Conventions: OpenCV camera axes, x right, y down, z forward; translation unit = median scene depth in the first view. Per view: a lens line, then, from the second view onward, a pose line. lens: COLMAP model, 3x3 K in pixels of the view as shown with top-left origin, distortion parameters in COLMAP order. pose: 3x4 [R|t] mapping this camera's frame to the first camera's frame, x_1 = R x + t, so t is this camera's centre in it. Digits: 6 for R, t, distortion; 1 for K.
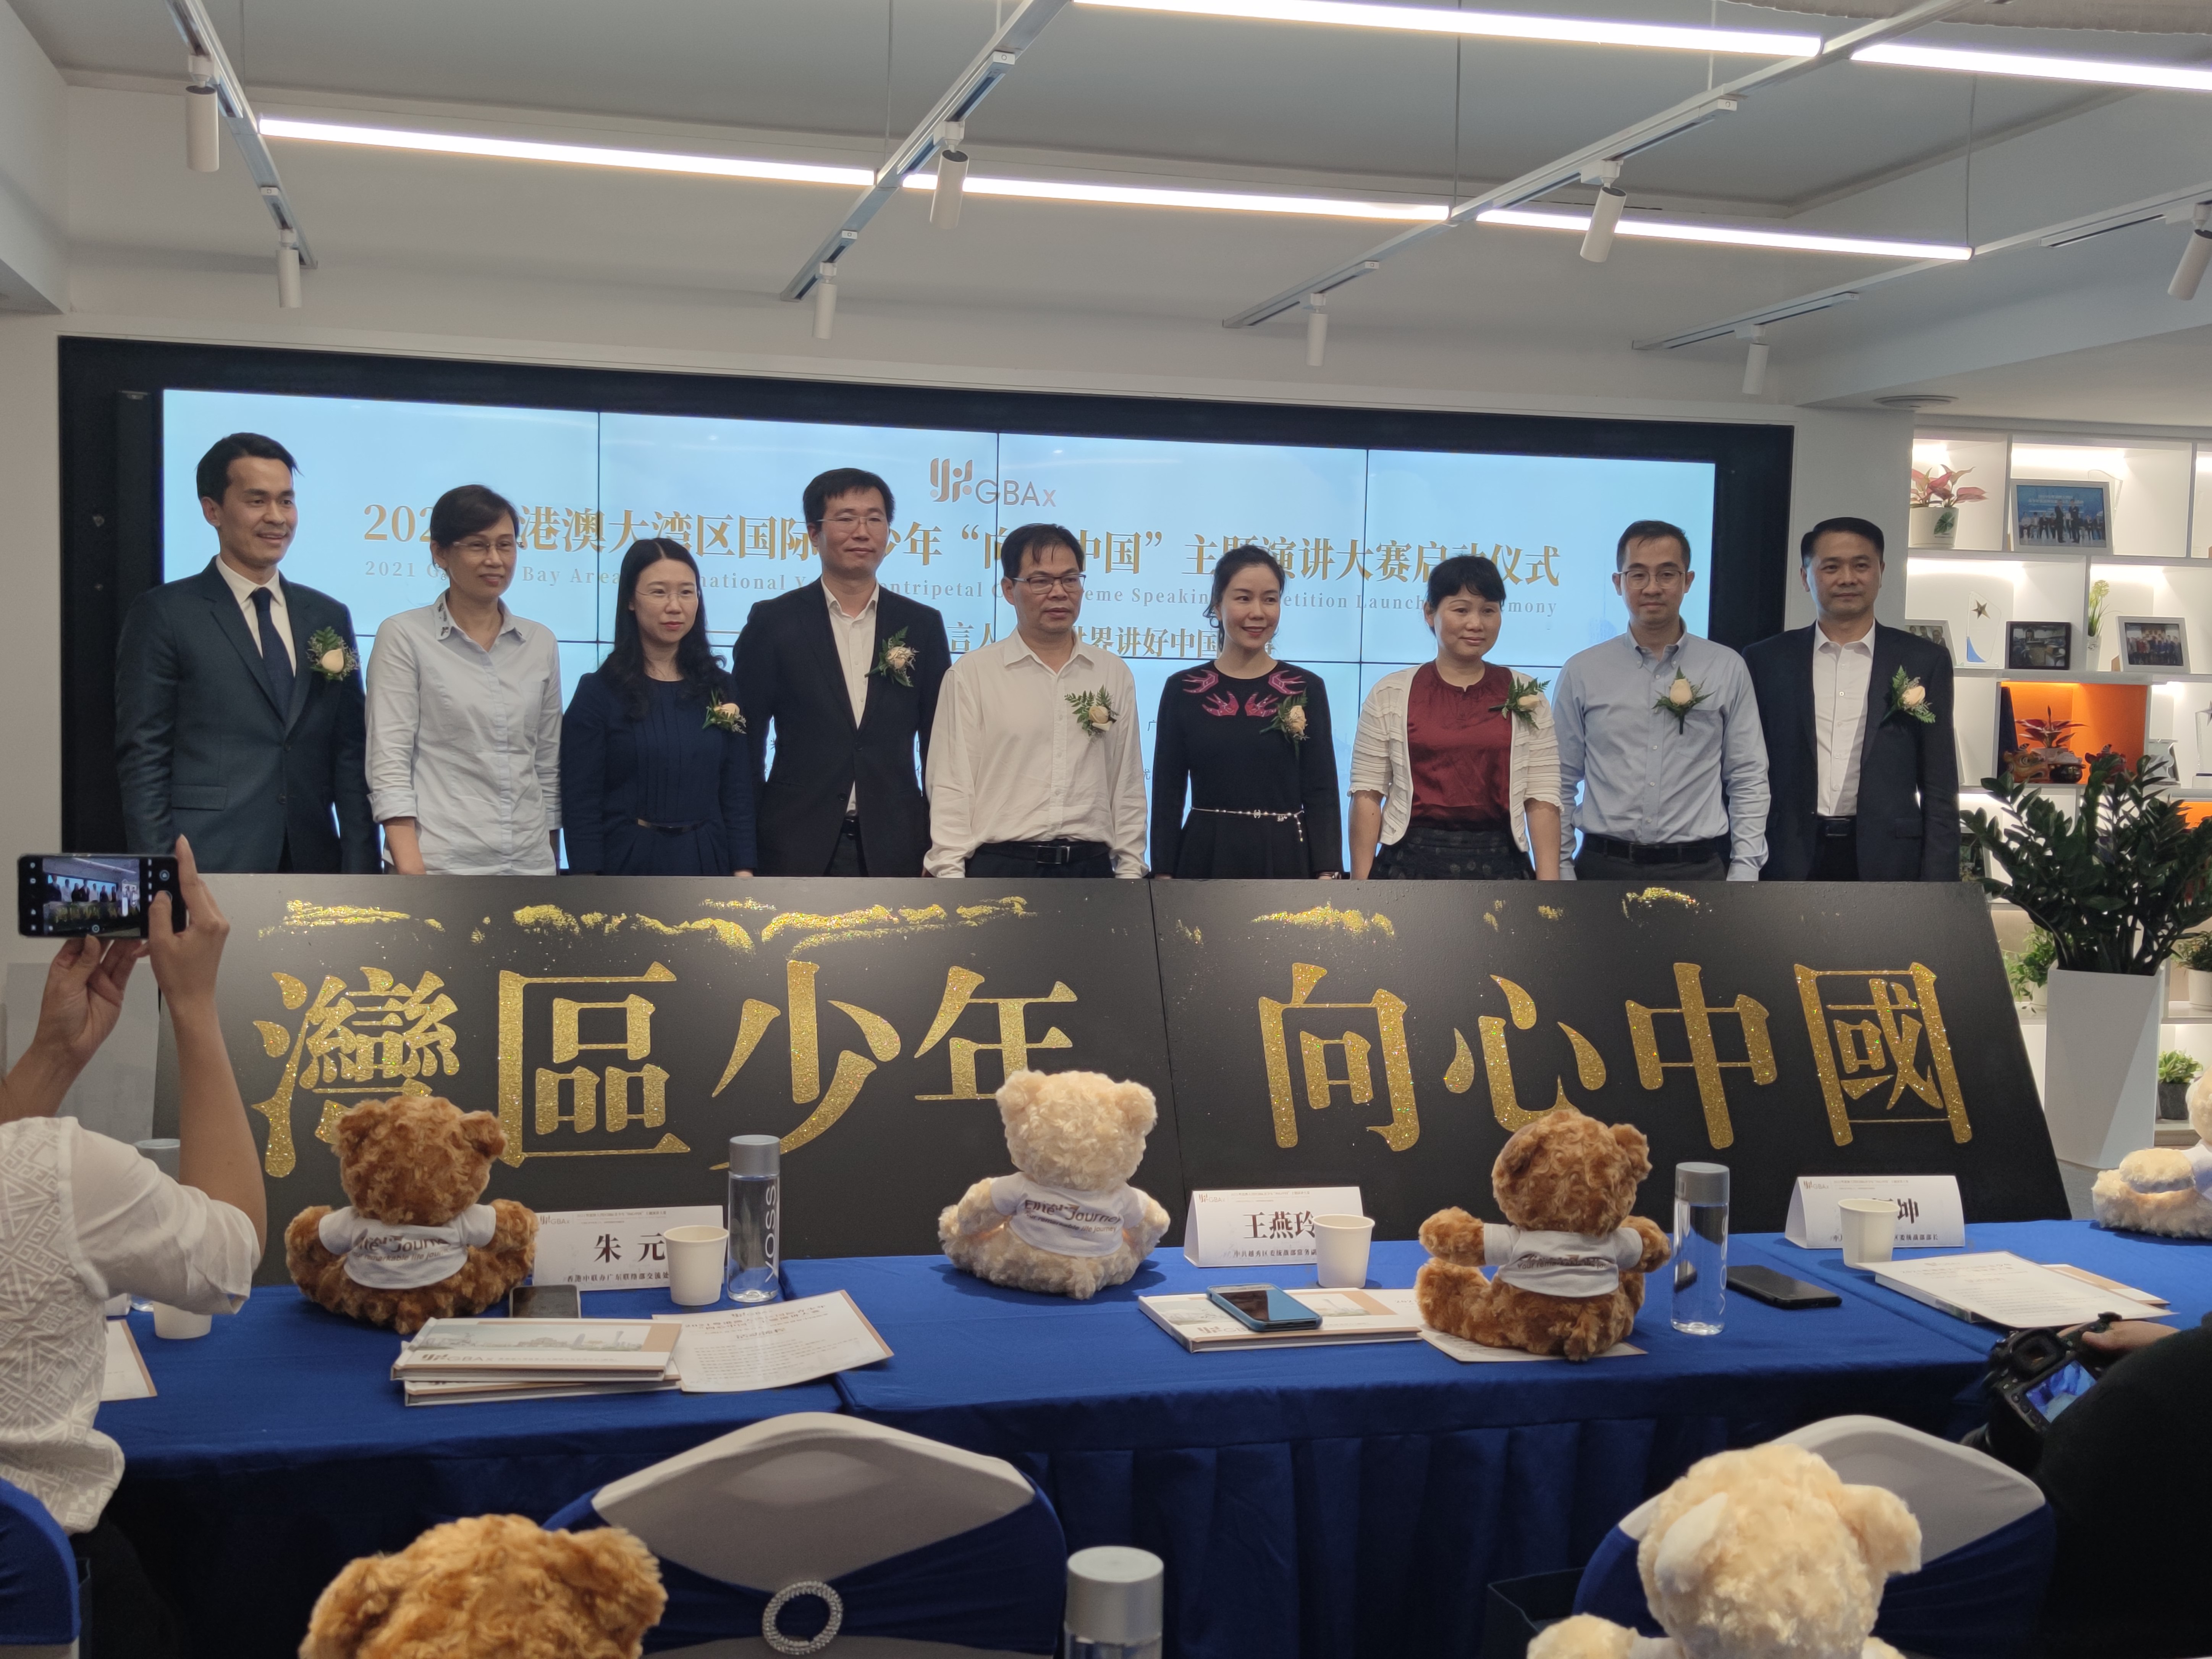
lens RADIAL K [[2493.5, 0, 1106.0], [0, 2493.5, 829.5], [0, 0, 1]] dist [0.022840, 0.024213]
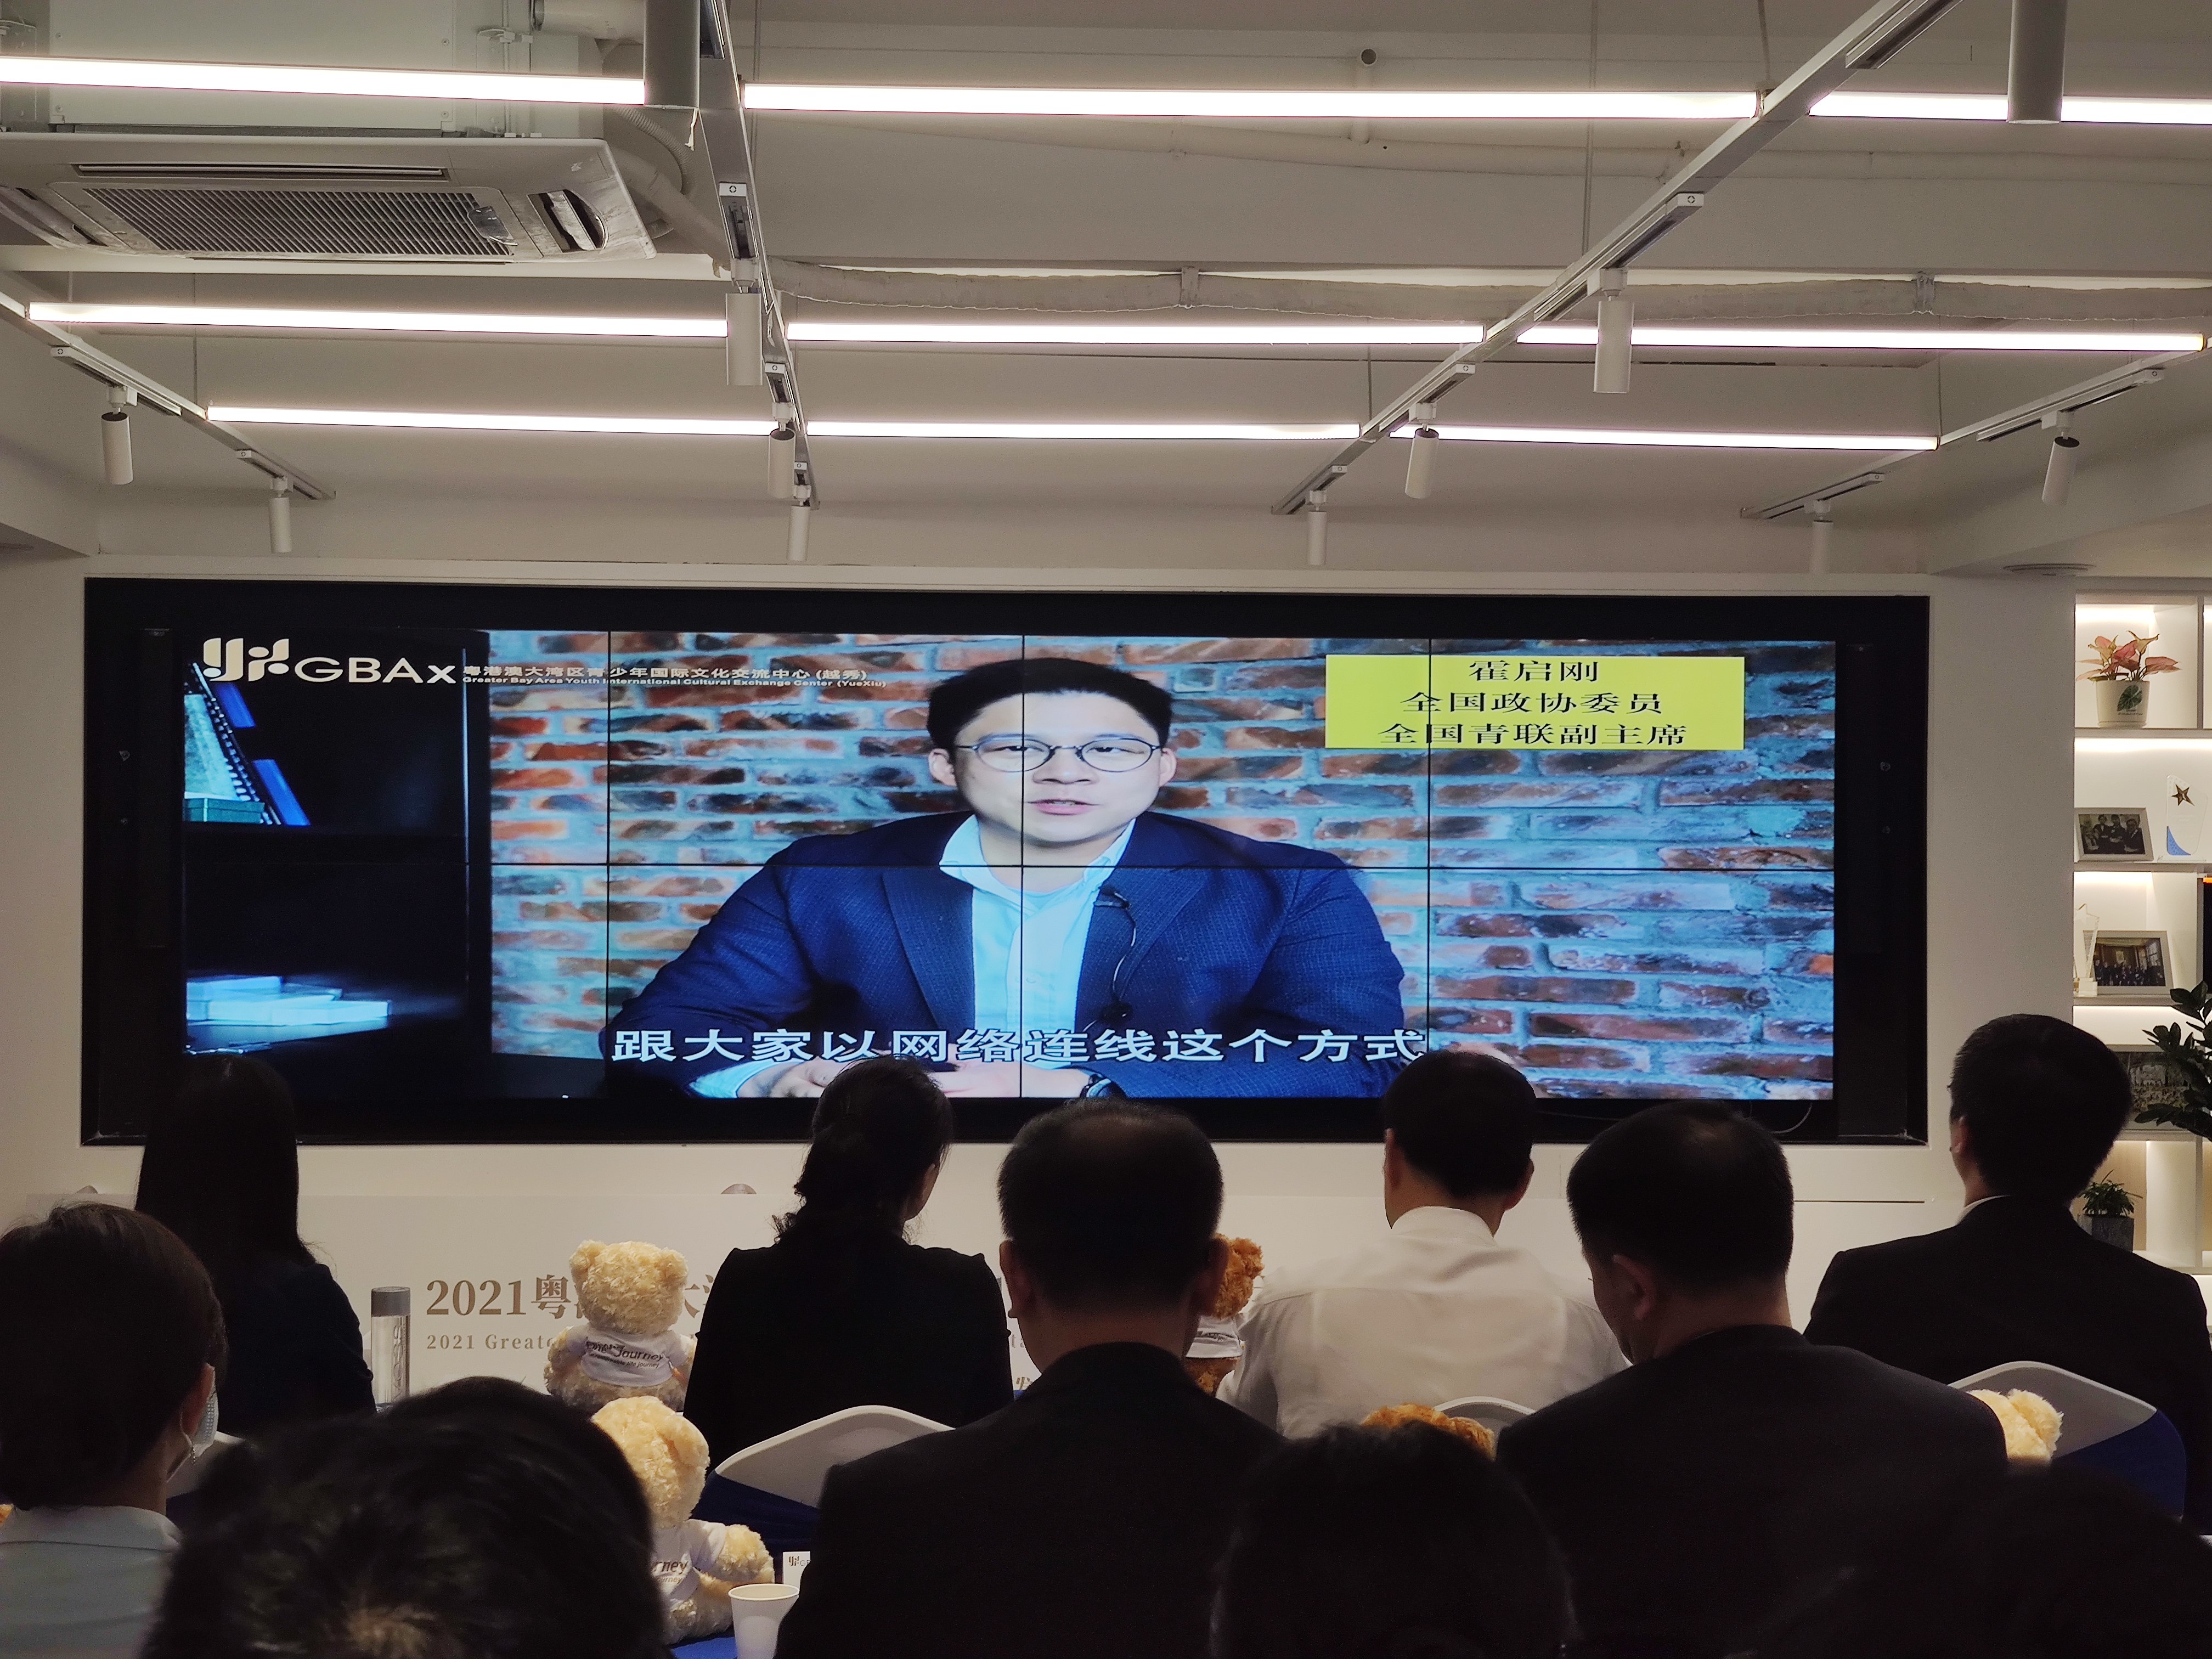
lens RADIAL K [[3436.3, 0, 1106.0], [0, 3436.3, 829.5], [0, 0, 1]] dist [0.025911, 0.003036]
pose [[0.984367, -0.017459, -0.175262, 0.258117], [0.005766, 0.997736, -0.067006, 0.003327], [0.176035, 0.064948, 0.982239, -0.332119]]
